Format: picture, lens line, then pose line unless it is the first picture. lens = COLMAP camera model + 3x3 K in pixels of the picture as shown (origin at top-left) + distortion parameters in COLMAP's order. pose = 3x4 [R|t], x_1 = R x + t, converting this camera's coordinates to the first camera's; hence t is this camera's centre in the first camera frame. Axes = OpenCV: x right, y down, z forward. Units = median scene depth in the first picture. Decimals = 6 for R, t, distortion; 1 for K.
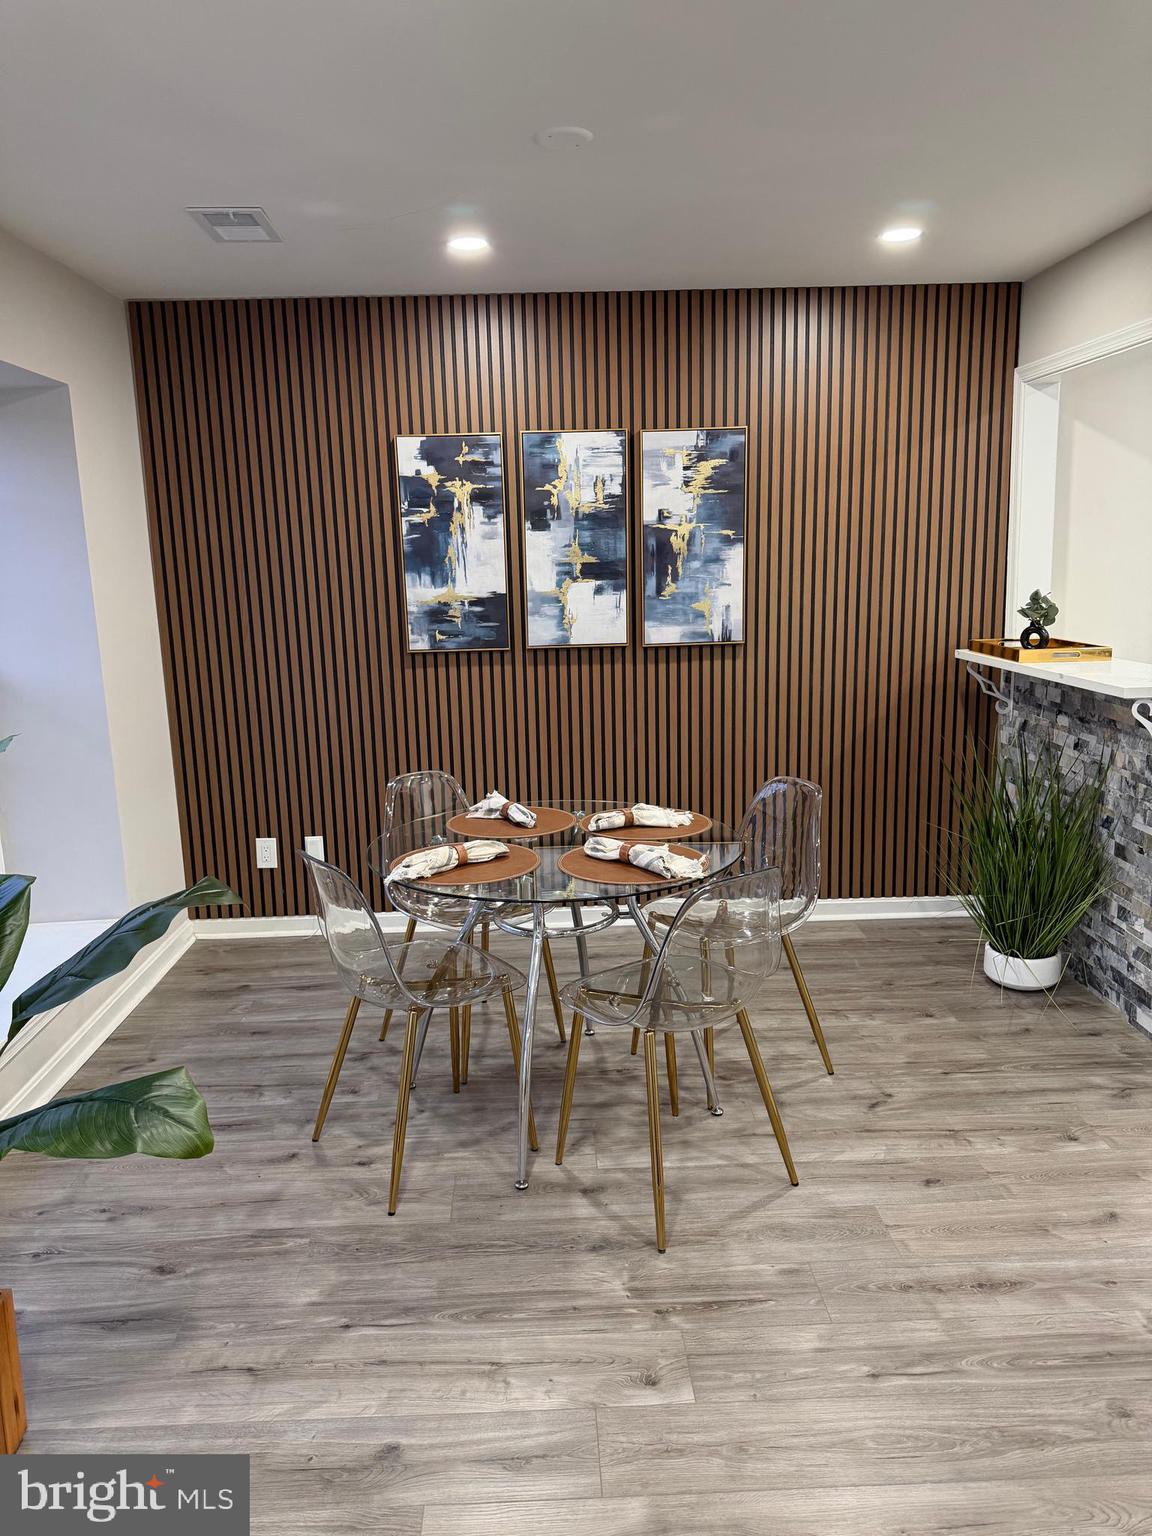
lens RADIAL K [[1078.3, 0, 569.0], [0, 1078.3, 768.9], [0, 0, 1]] dist [0.136908, -0.220490]
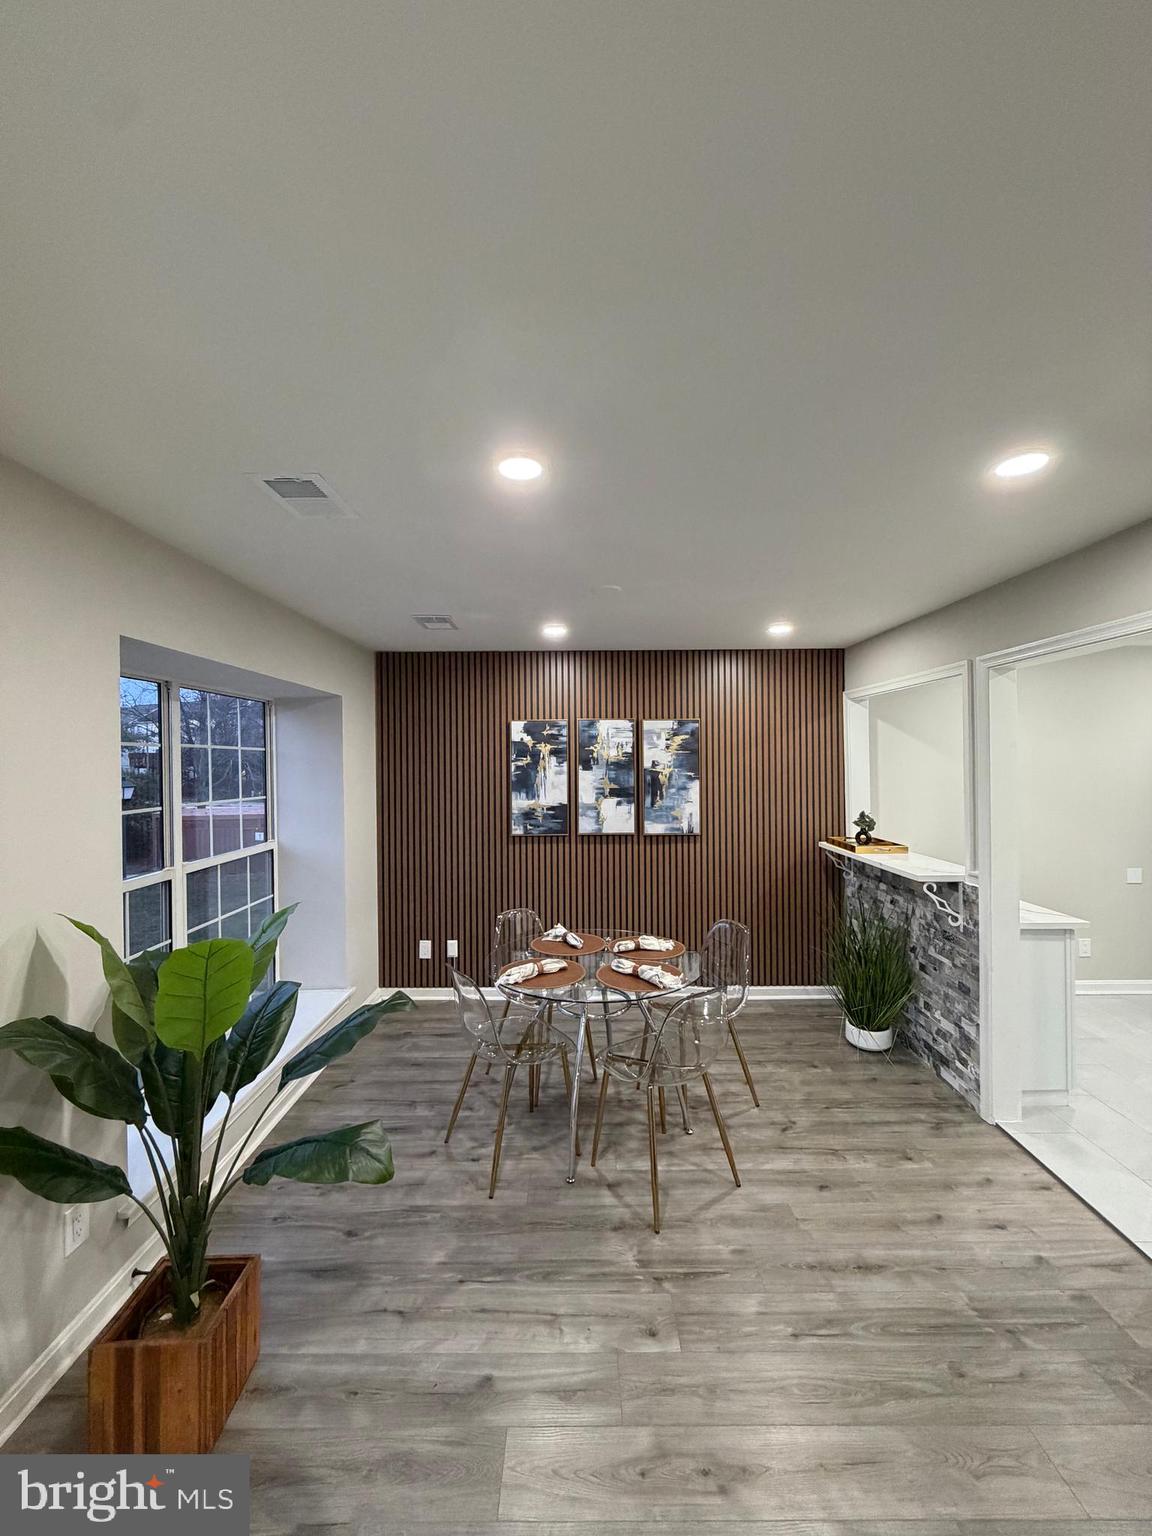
lens RADIAL K [[610.5, 0, 578.6], [0, 610.5, 763.9], [0, 0, 1]] dist [0.006604, -0.004339]
pose [[0.999361, 0.018931, -0.030324, -0.011524], [-0.024308, 0.981840, -0.188145, -0.043780], [0.026212, 0.188762, 0.981673, -0.009646]]
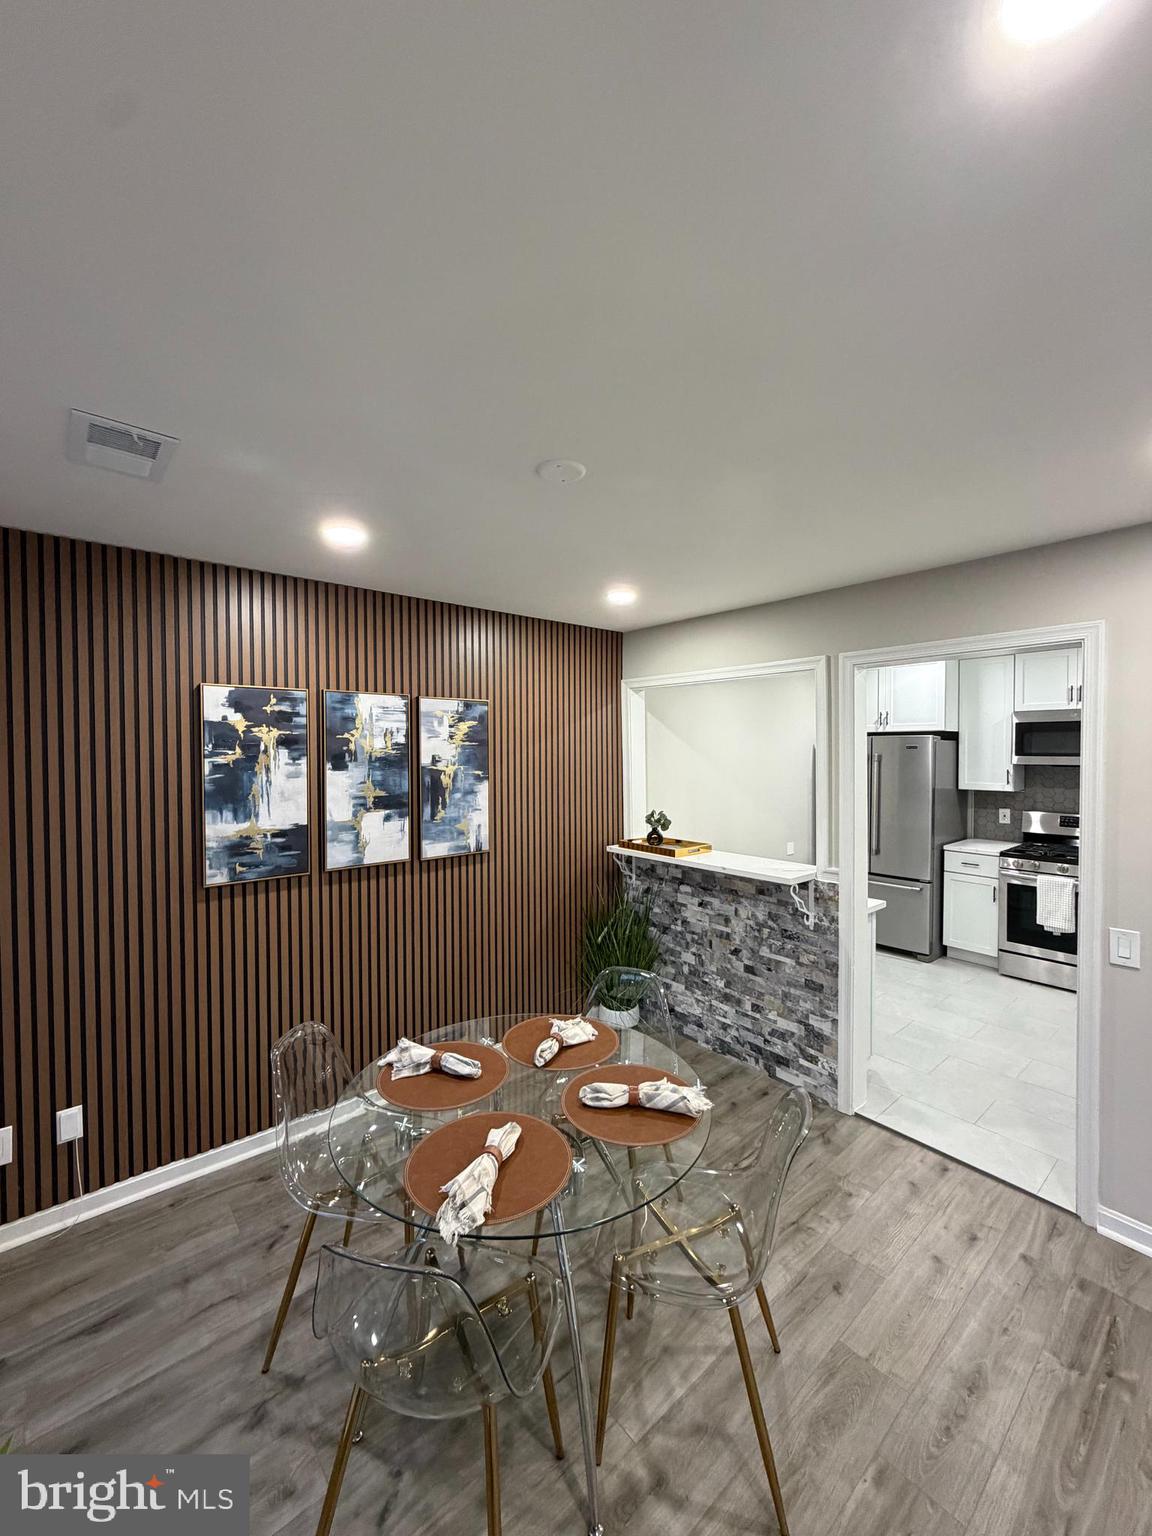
lens RADIAL K [[610.5, 0, 578.6], [0, 610.5, 763.9], [0, 0, 1]] dist [0.006604, -0.004339]
pose [[0.781178, 0.010403, 0.624222, -0.277196], [0.102223, 0.984236, -0.144329, -0.122314], [-0.615883, 0.176556, 0.767800, 0.386744]]
